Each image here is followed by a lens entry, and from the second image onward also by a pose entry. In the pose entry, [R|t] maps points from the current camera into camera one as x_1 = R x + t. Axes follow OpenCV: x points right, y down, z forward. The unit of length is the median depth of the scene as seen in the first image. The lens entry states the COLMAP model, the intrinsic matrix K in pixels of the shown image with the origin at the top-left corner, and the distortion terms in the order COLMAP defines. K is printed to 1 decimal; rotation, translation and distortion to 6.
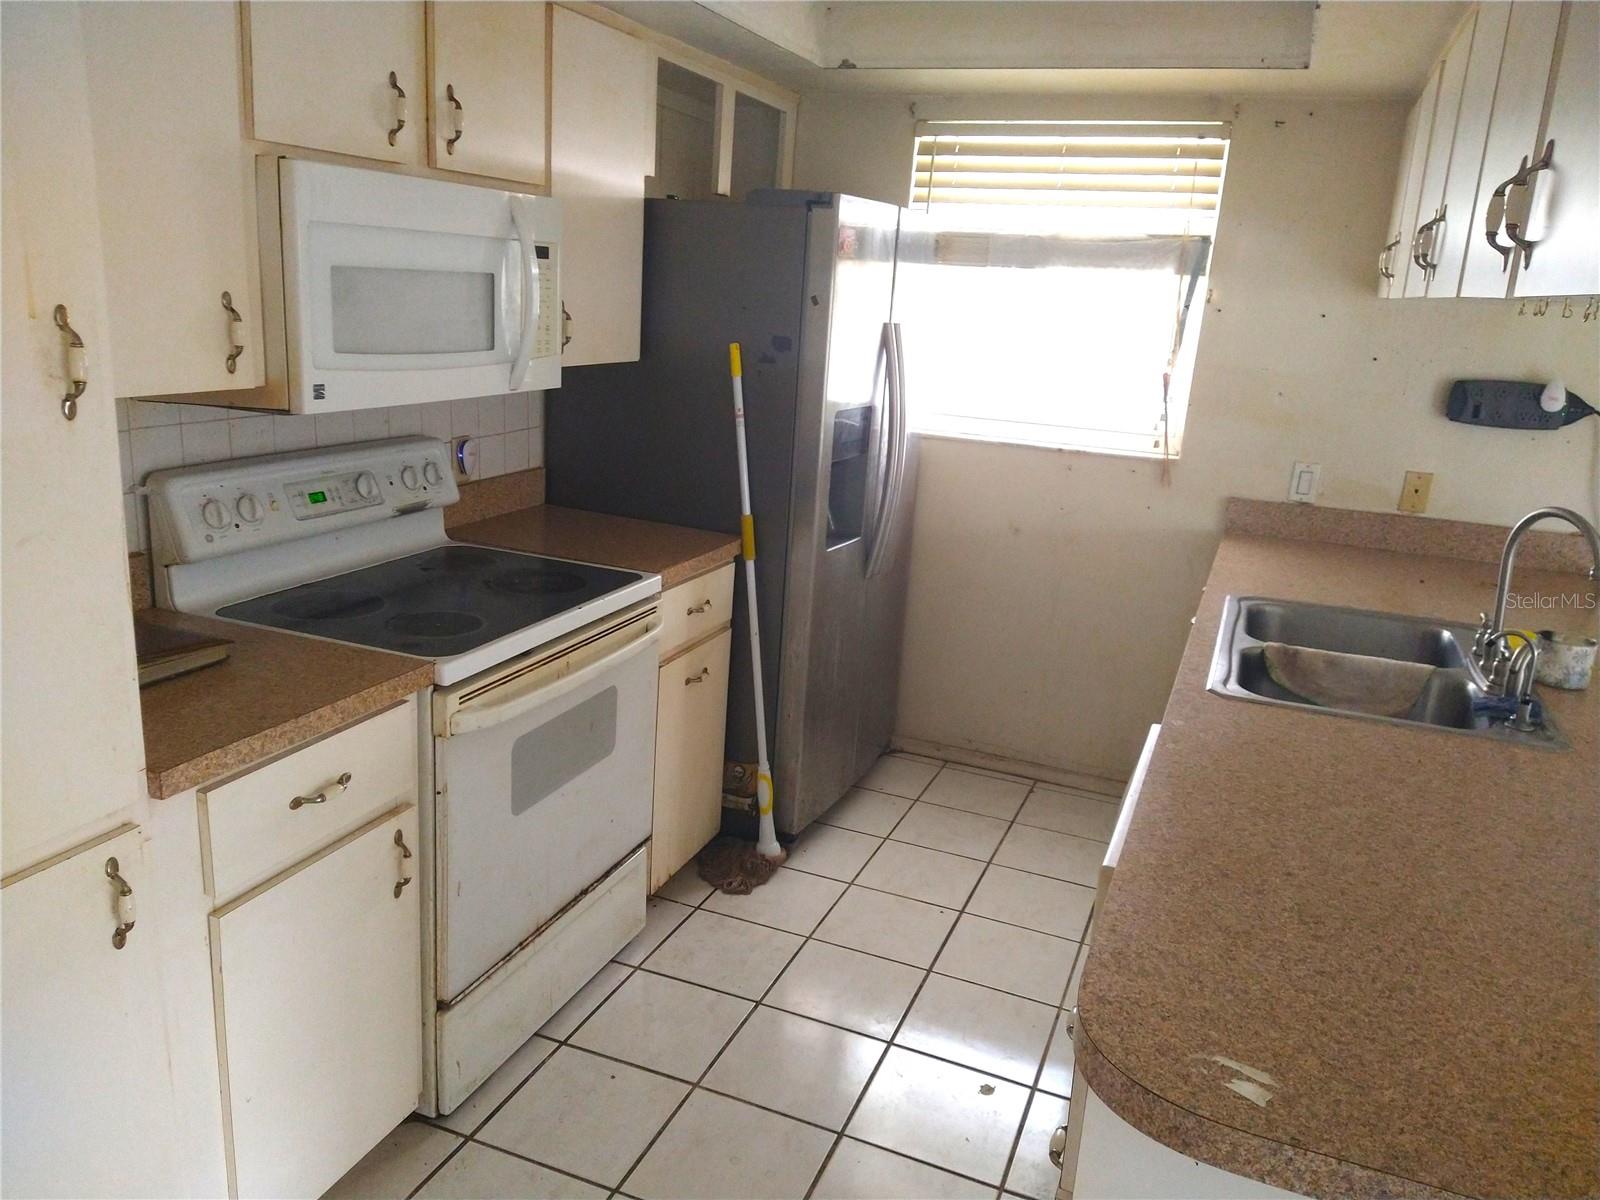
lens RADIAL K [[1183.6, 0, 800.0], [0, 1183.6, 600.0], [0, 0, 1]] dist [0.057892, -0.074405]
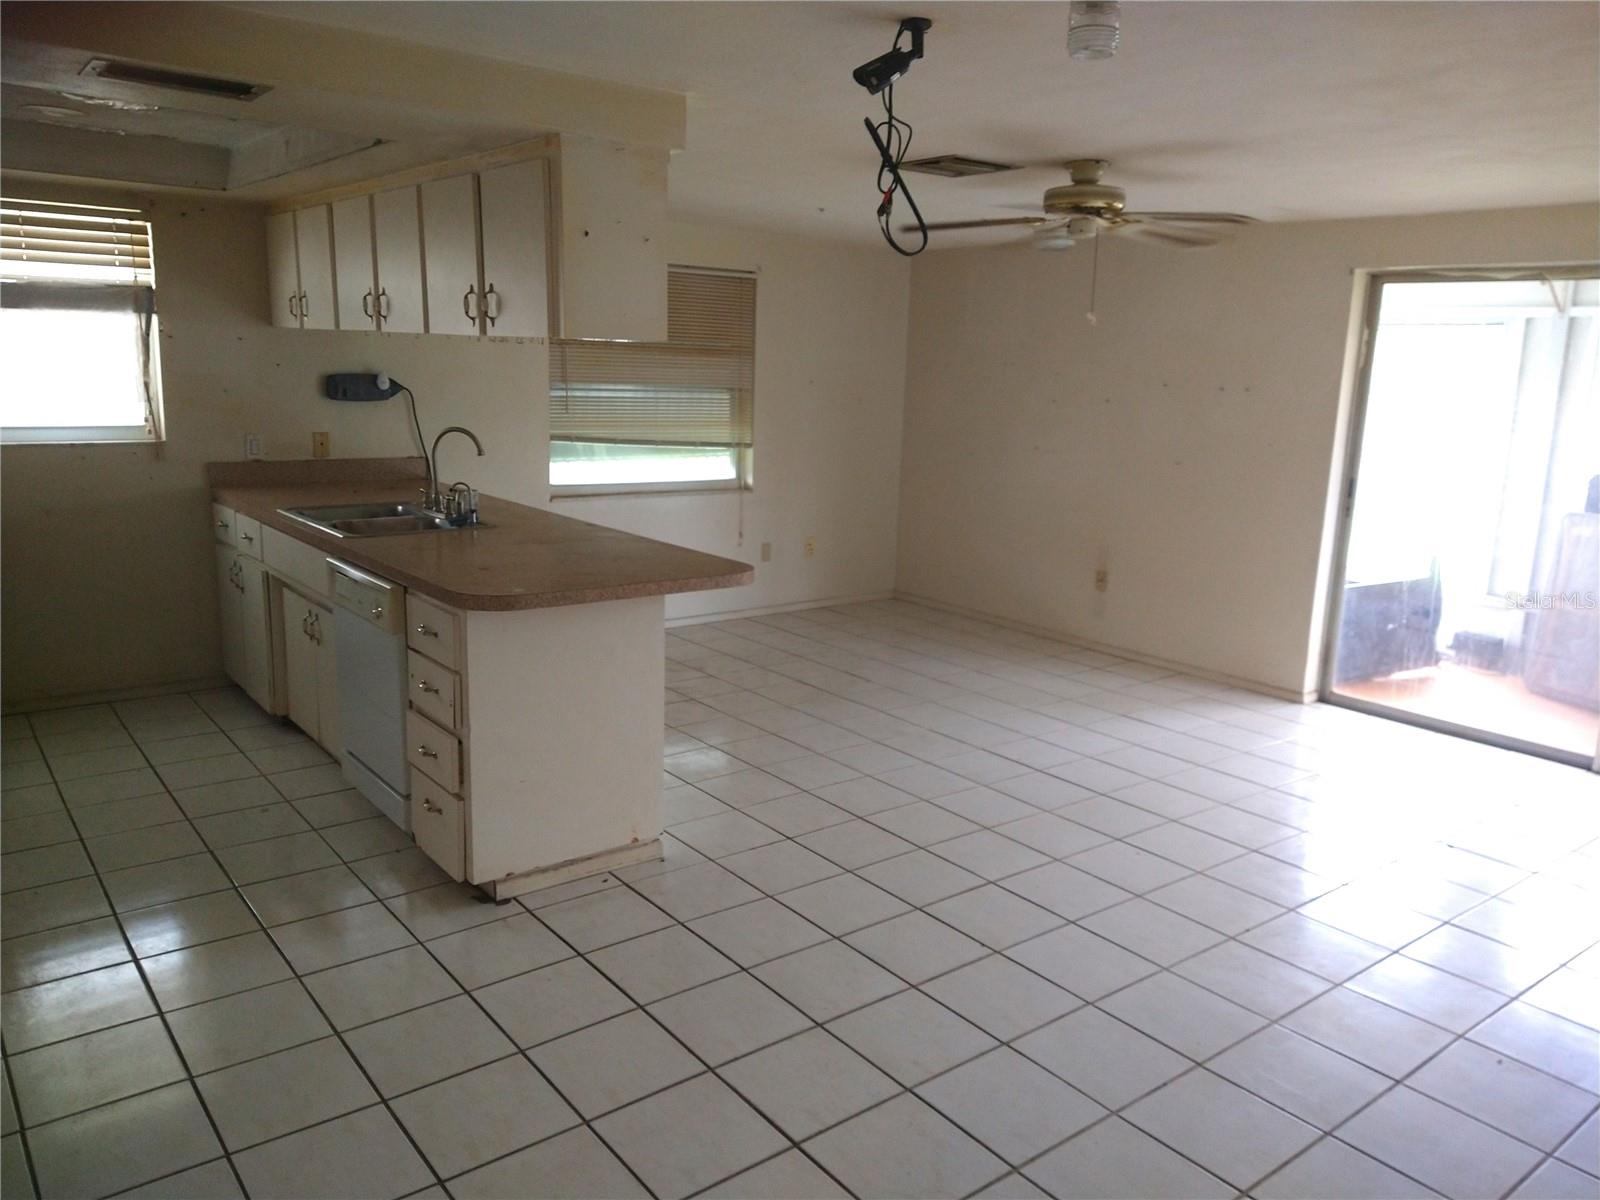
lens RADIAL K [[1179.1, 0, 808.3], [0, 1179.1, 600.4], [0, 0, 1]] dist [0.078860, -0.120230]
pose [[0.496807, -0.218760, 0.839837, -0.756416], [0.223305, 0.967349, 0.119878, 0.091868], [-0.838640, 0.127984, 0.529436, -0.522972]]
